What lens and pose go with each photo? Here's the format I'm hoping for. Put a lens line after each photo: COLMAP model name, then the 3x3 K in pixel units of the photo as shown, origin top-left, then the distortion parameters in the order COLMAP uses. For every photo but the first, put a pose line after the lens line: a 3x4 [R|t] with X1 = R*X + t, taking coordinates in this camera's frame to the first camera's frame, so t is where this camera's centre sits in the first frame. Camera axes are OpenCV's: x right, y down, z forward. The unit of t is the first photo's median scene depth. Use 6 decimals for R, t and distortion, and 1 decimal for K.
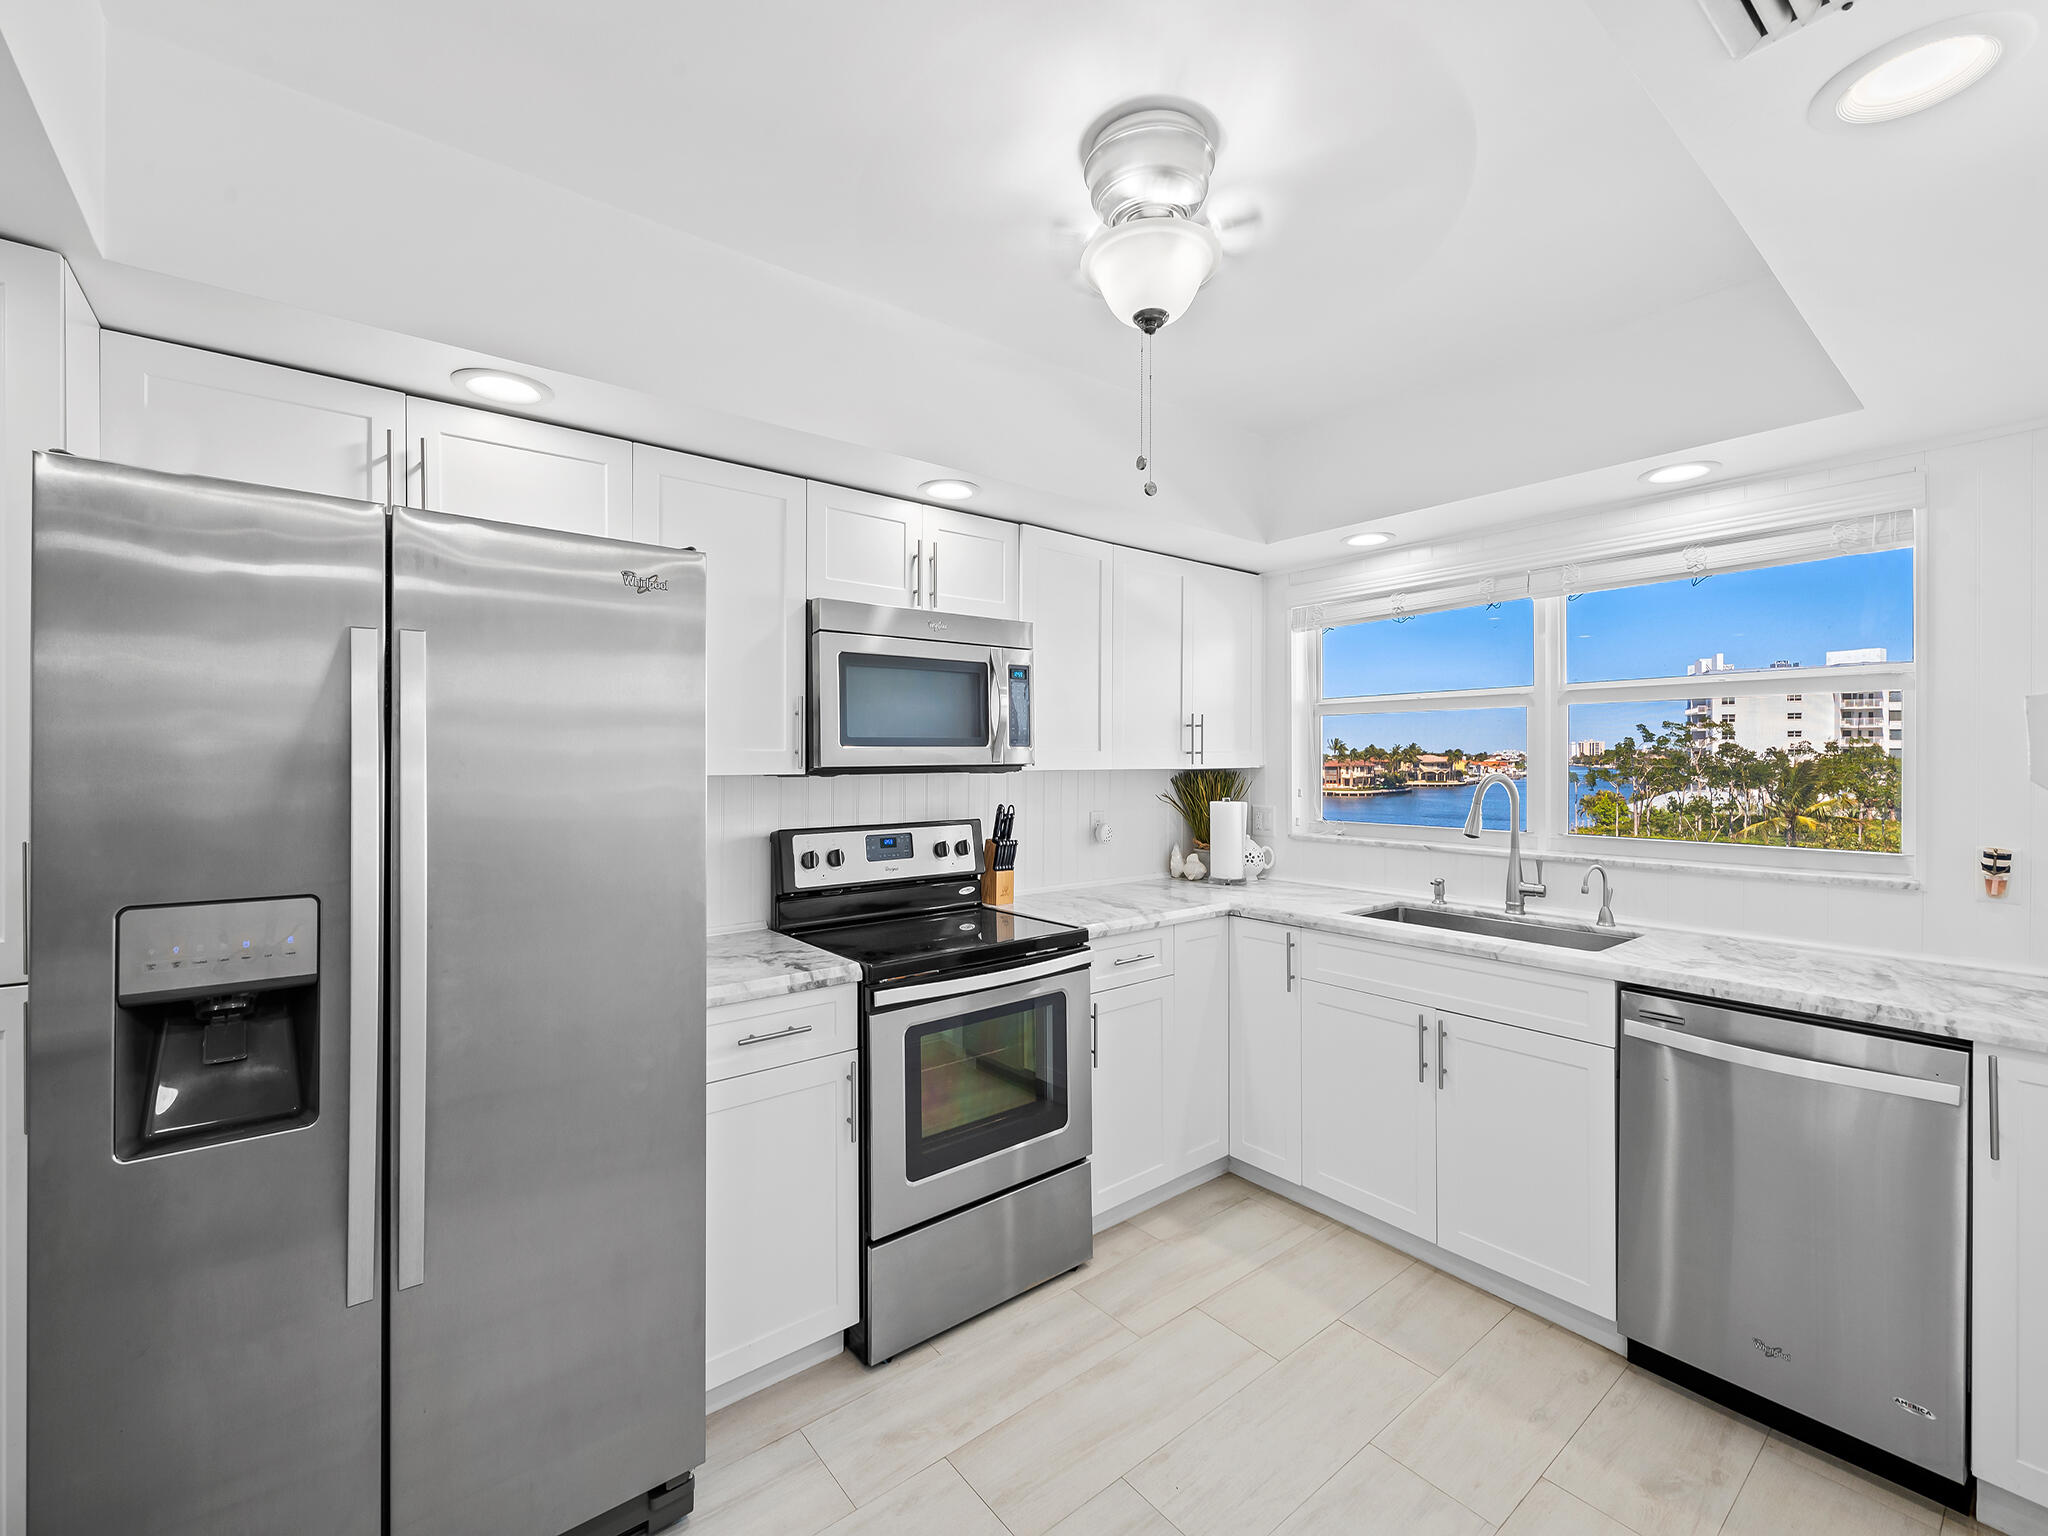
lens RADIAL K [[853.1, 0, 1027.6], [0, 853.1, 763.5], [0, 0, 1]] dist [-0.001350, -0.000874]
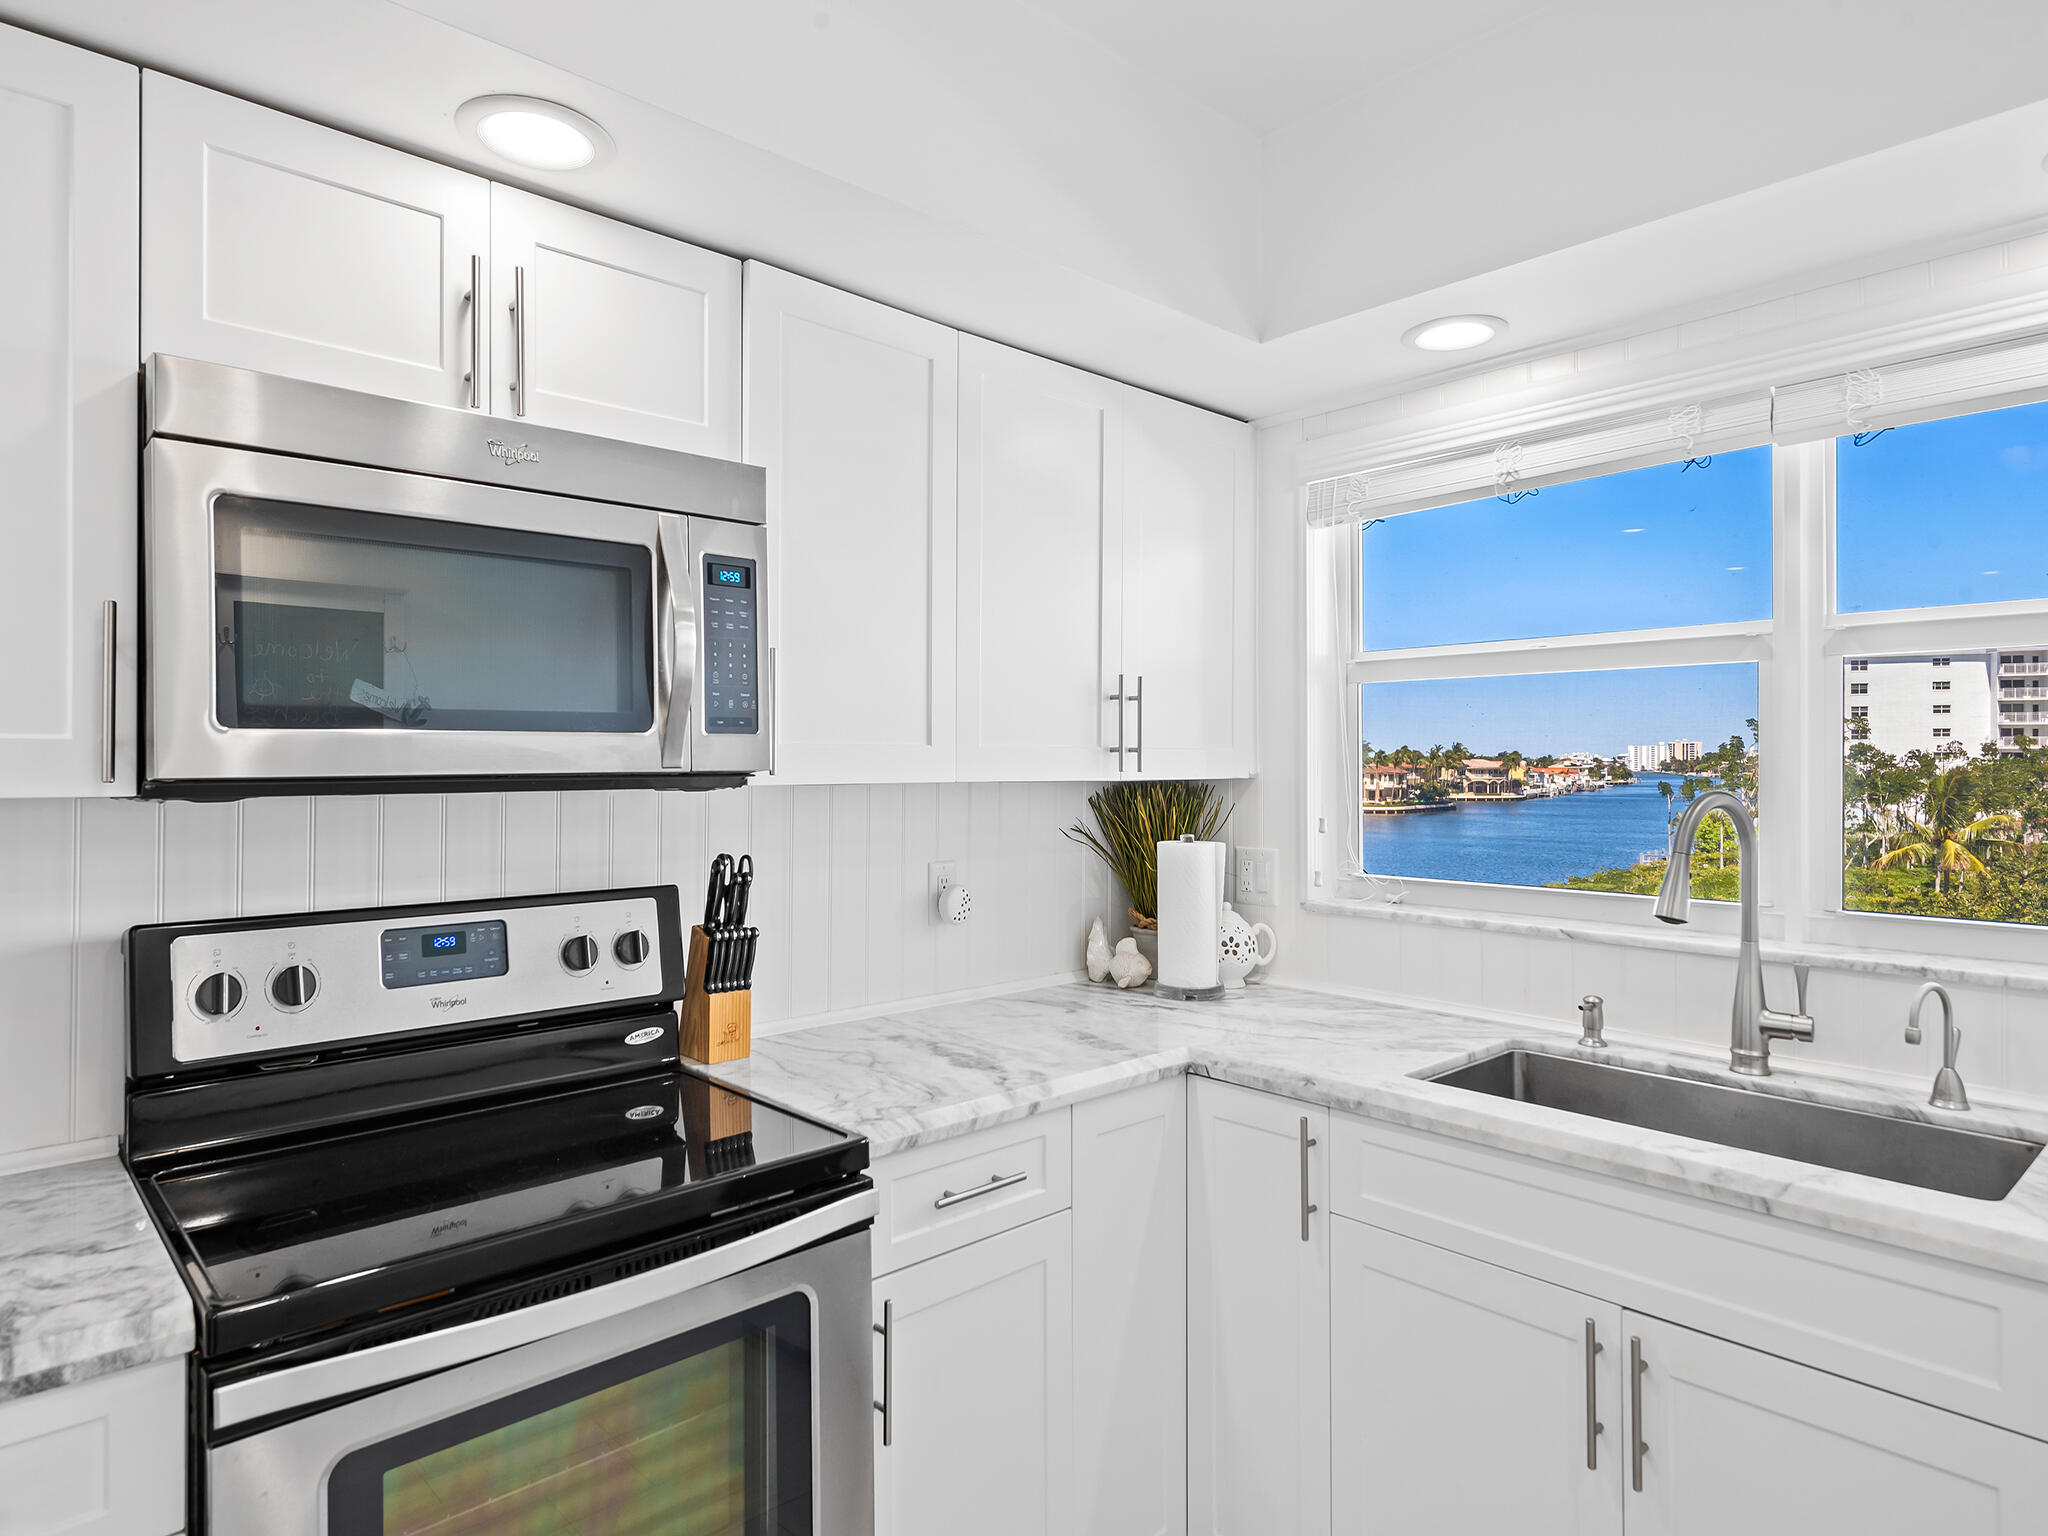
lens RADIAL K [[1168.1, 0, 1029.5], [0, 1168.1, 761.2], [0, 0, 1]] dist [0.013995, 0.001372]
pose [[0.997245, 0.002005, 0.074146, 0.096055], [-0.001477, 0.999973, -0.007174, -0.000691], [-0.074159, 0.007045, 0.997222, 0.331485]]
